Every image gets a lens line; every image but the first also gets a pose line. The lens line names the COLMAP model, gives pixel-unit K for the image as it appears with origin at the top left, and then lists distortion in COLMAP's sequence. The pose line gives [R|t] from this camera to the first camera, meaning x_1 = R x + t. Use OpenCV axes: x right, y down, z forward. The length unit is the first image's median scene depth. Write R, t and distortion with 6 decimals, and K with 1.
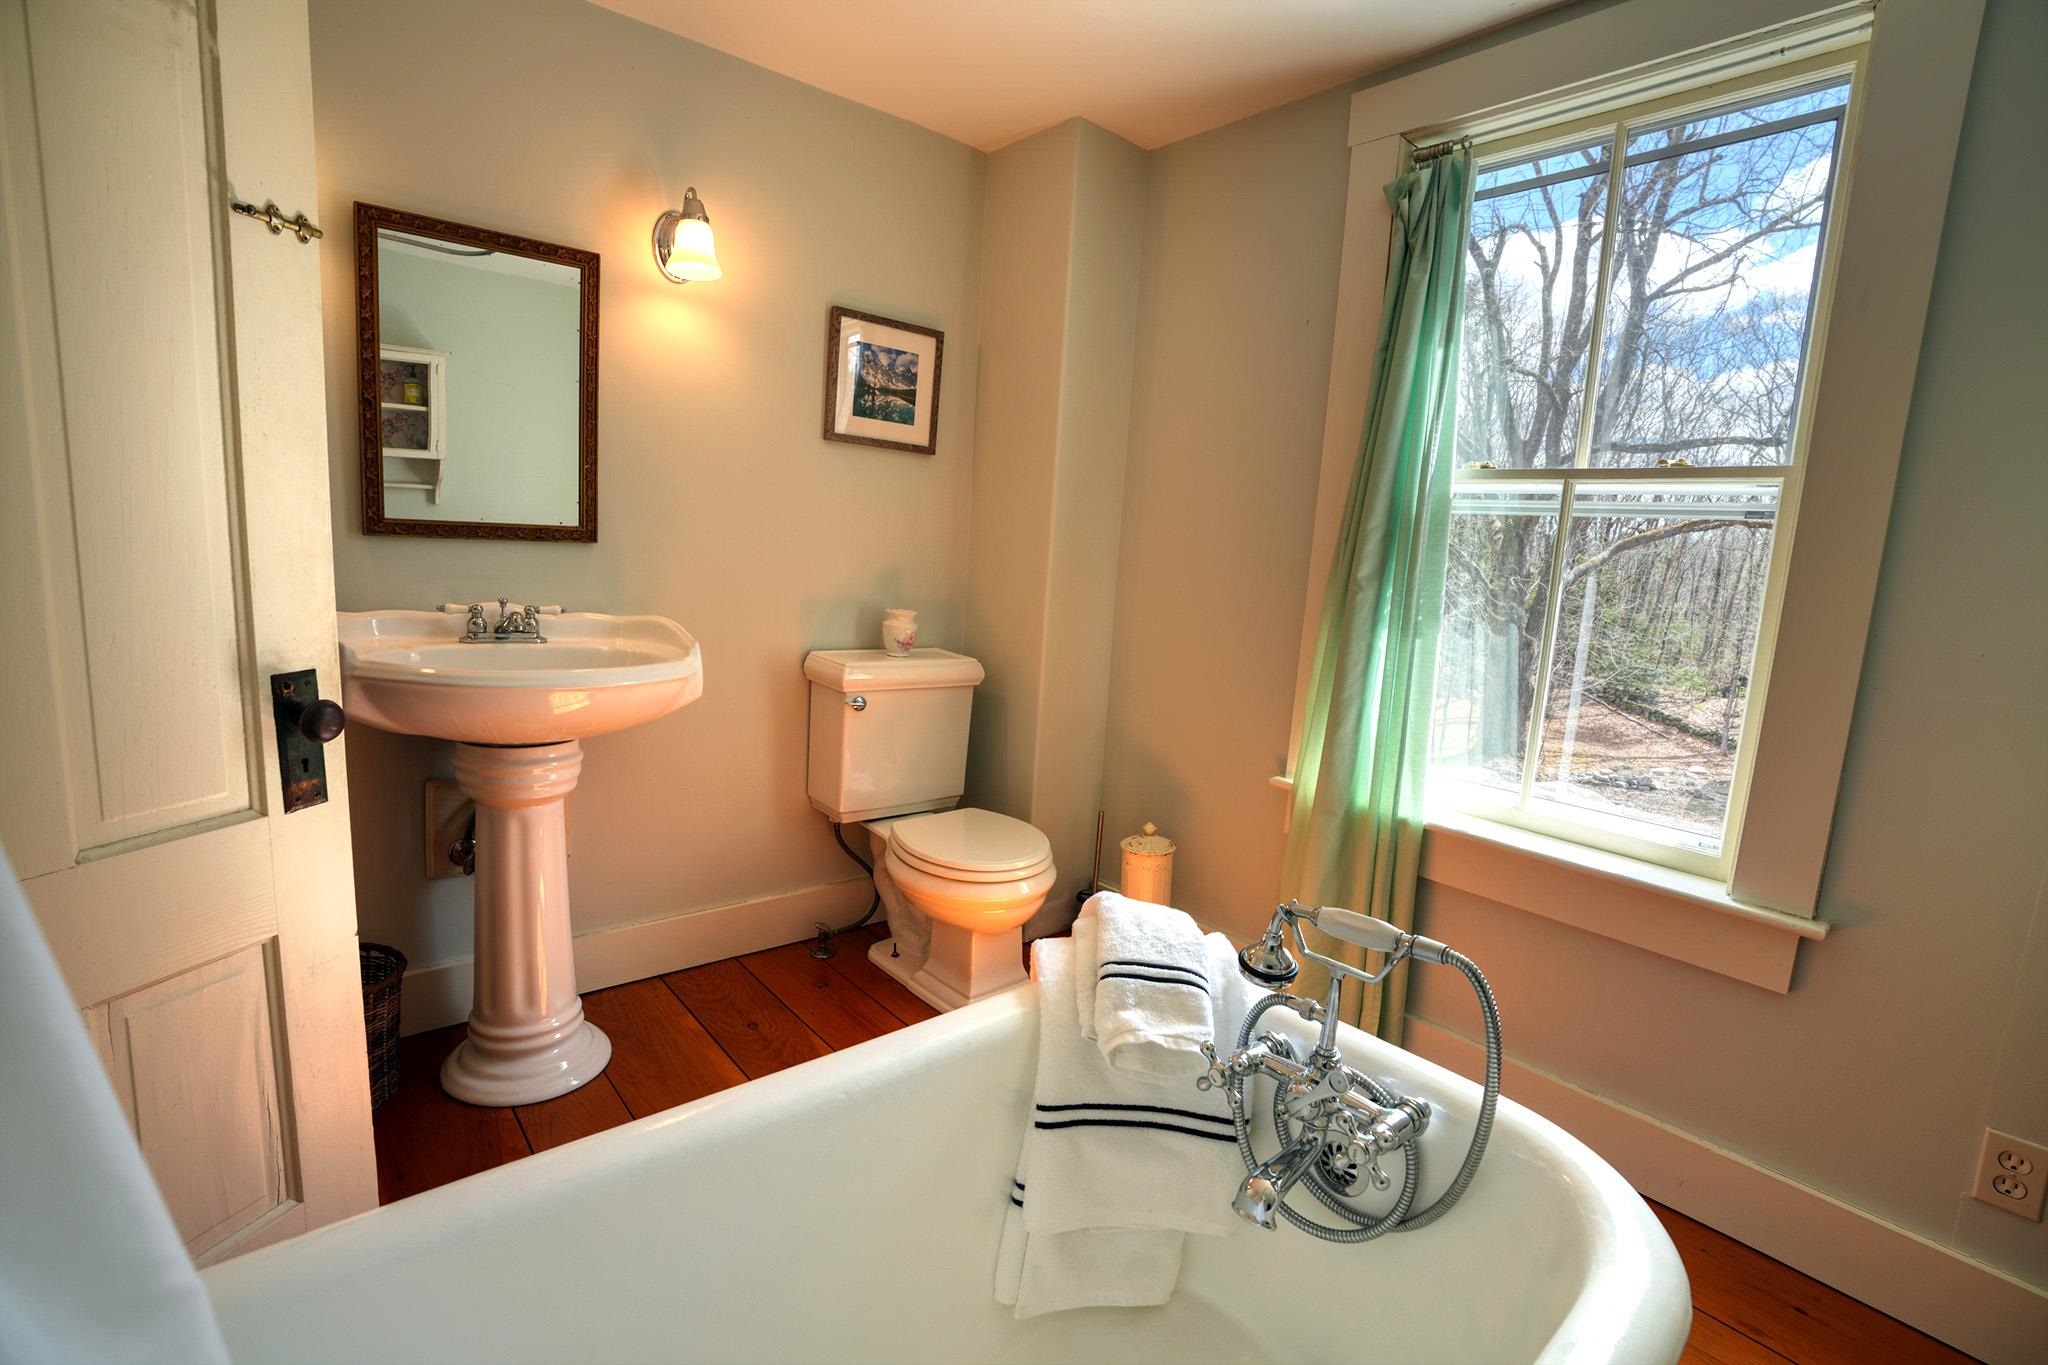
lens RADIAL K [[944.6, 0, 1018.7], [0, 944.6, 674.7], [0, 0, 1]] dist [-0.054442, 0.018792]
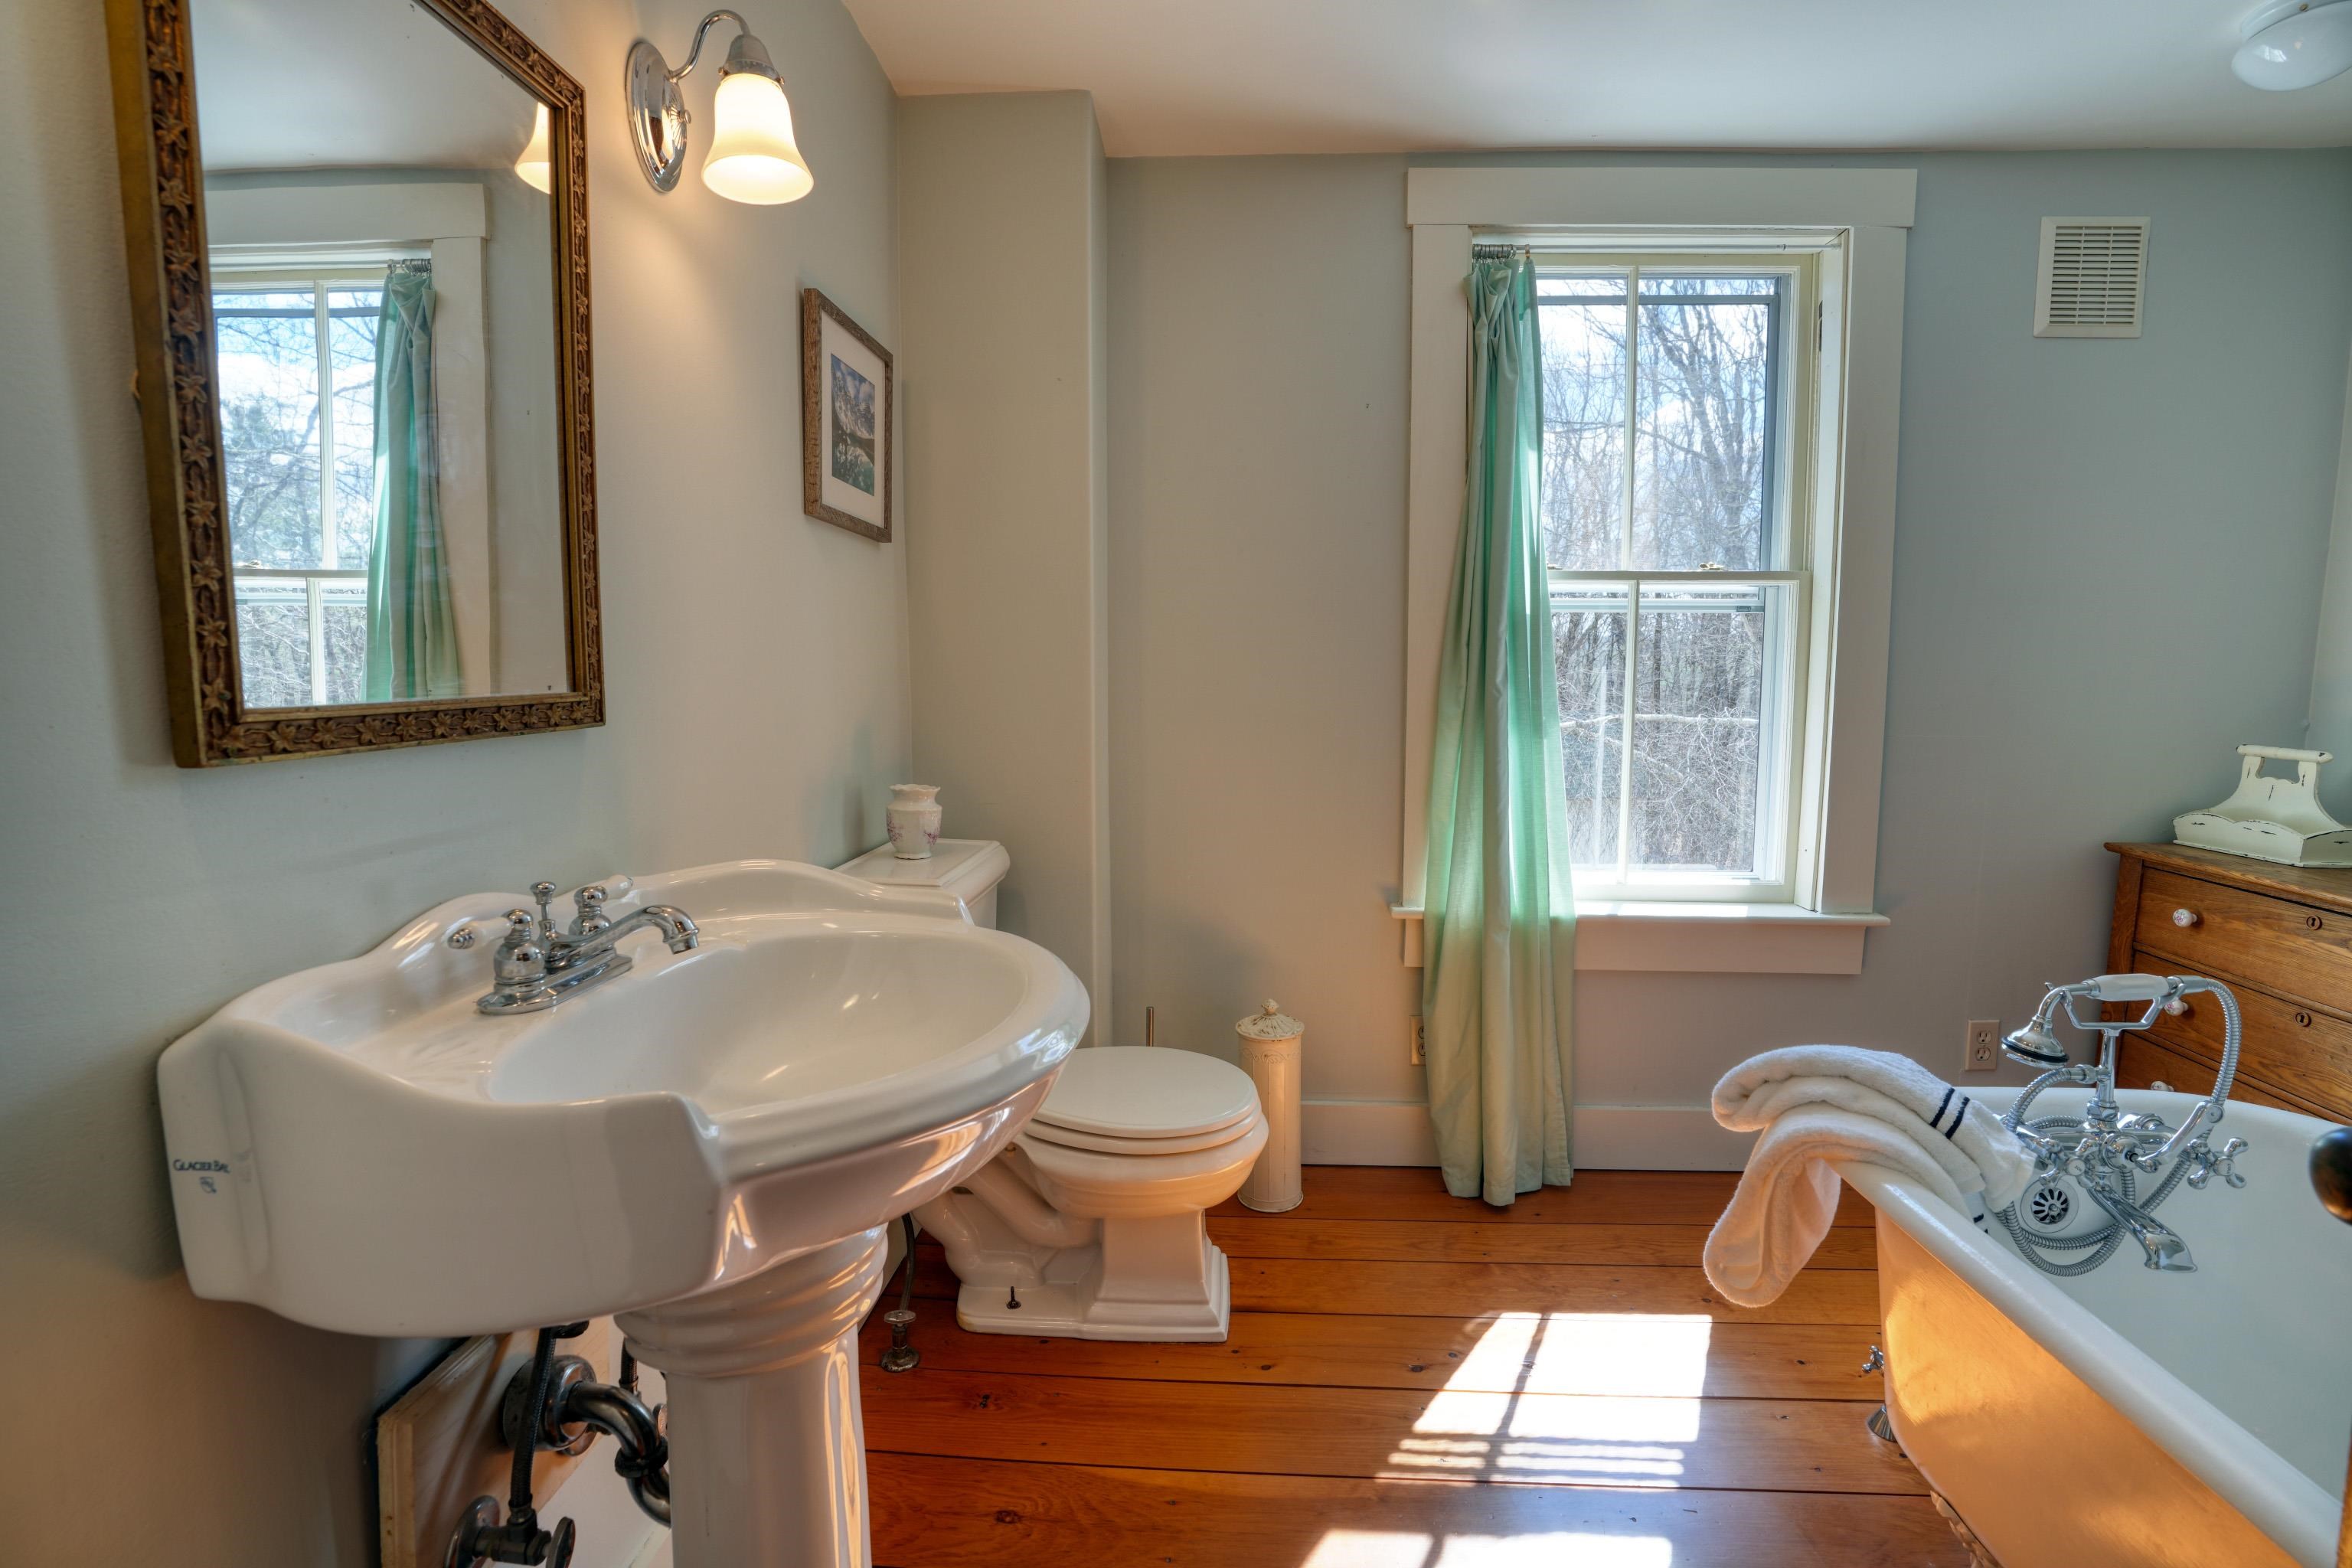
lens RADIAL K [[1084.8, 0, 1181.2], [0, 1084.8, 783.6], [0, 0, 1]] dist [-0.054442, 0.018792]
pose [[0.690198, -0.138410, 0.710260, -0.637151], [0.142844, 0.988283, 0.053780, -0.101943], [-0.709382, 0.064338, 0.701882, 0.439639]]
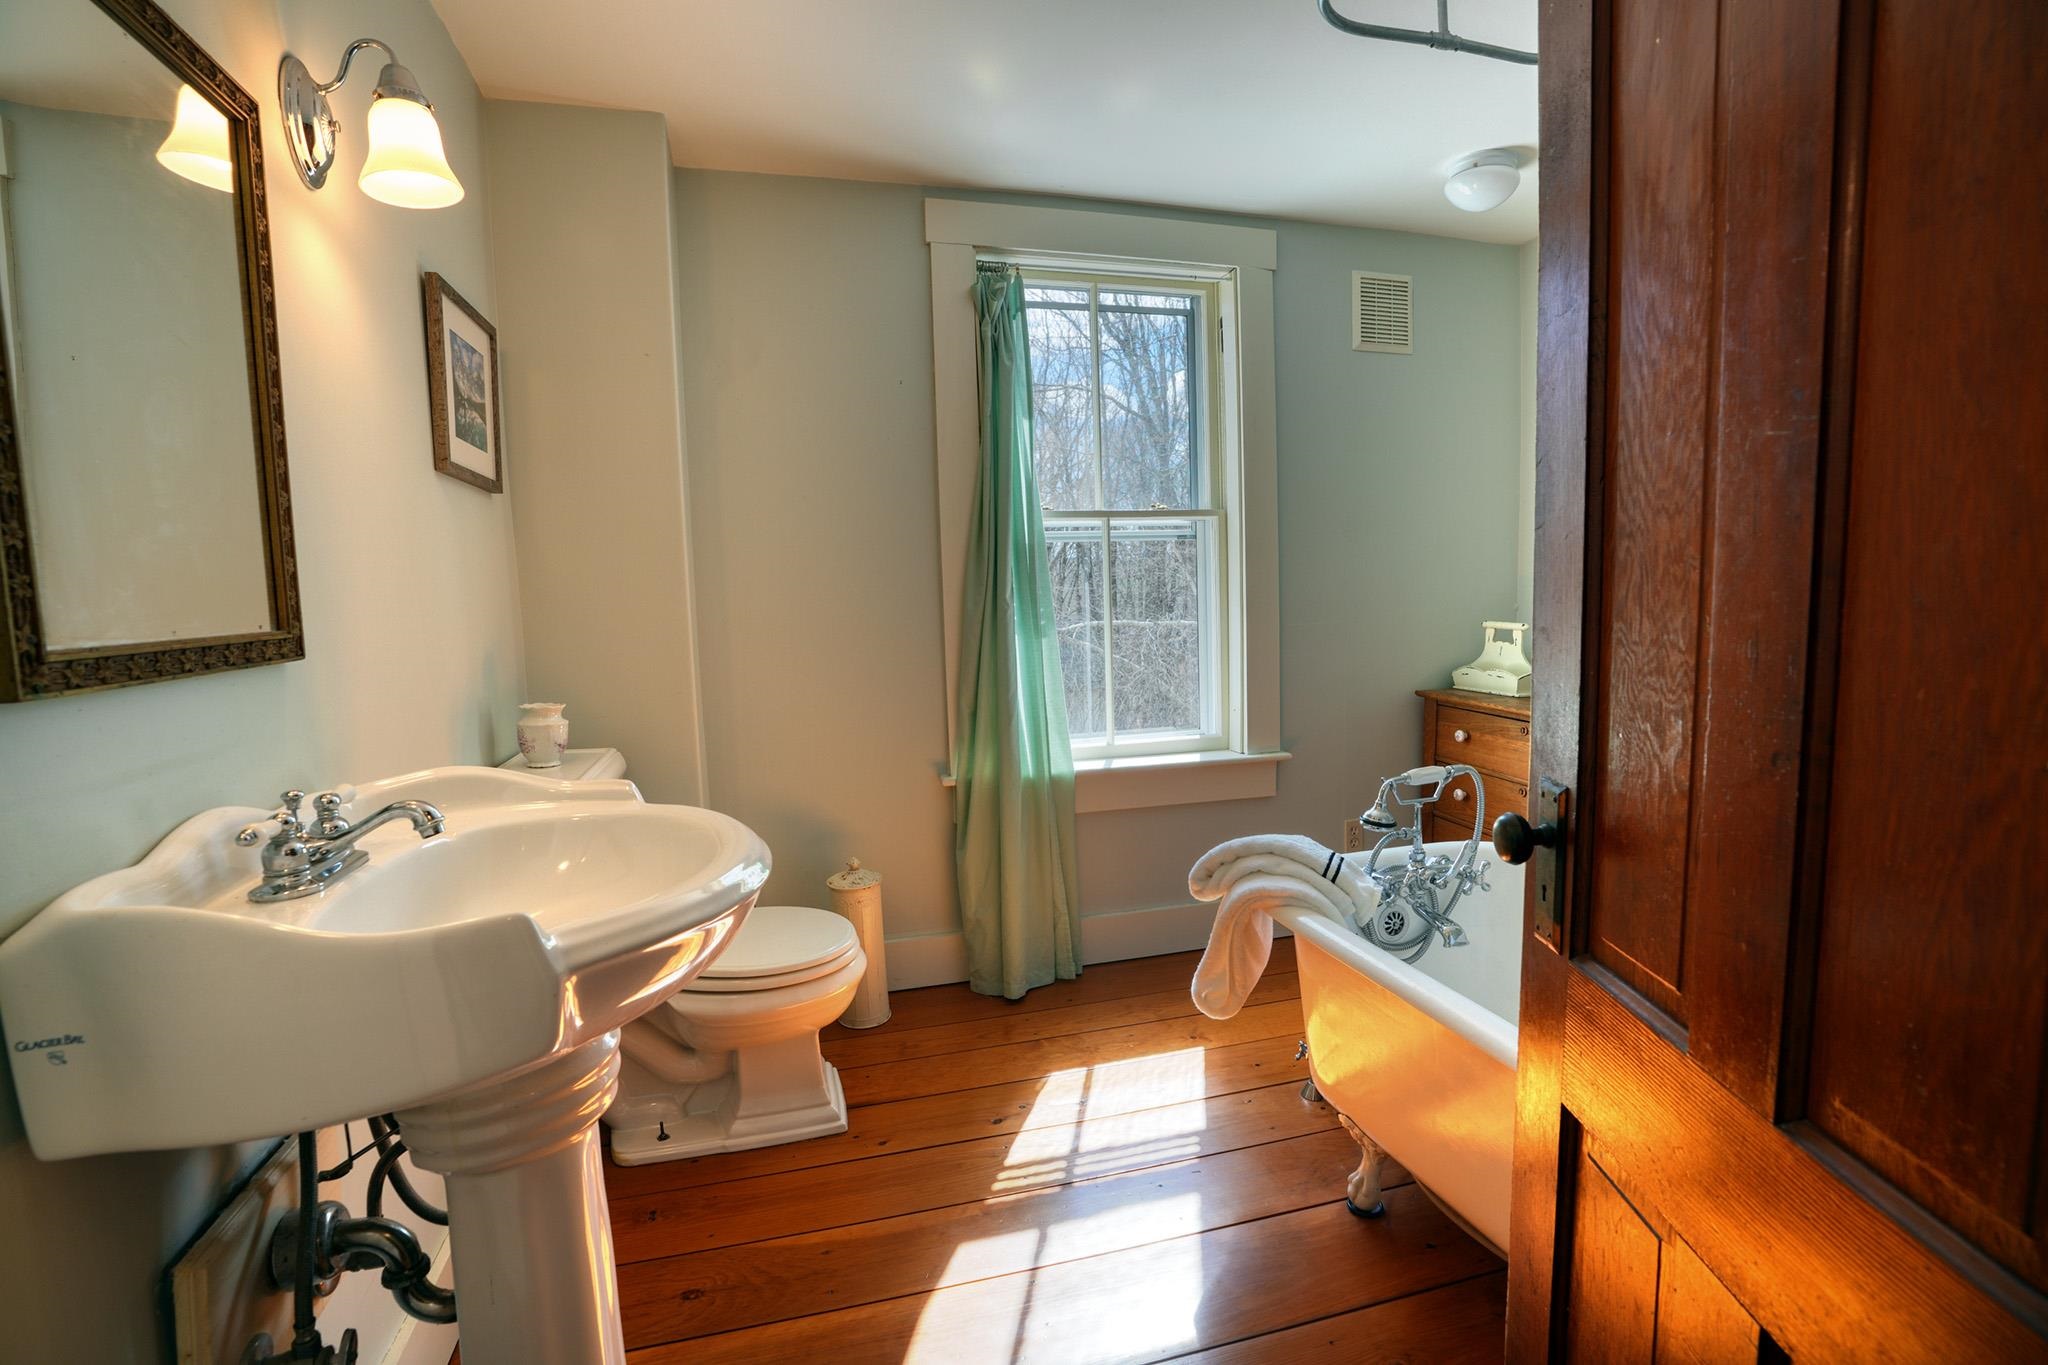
lens RADIAL K [[944.6, 0, 1020.0], [0, 944.6, 685.2], [0, 0, 1]] dist [-0.054442, 0.018792]
pose [[0.428694, -0.167773, 0.887735, -0.745787], [0.181416, 0.978578, 0.097334, -0.105206], [-0.885048, 0.119324, 0.449947, 0.418677]]
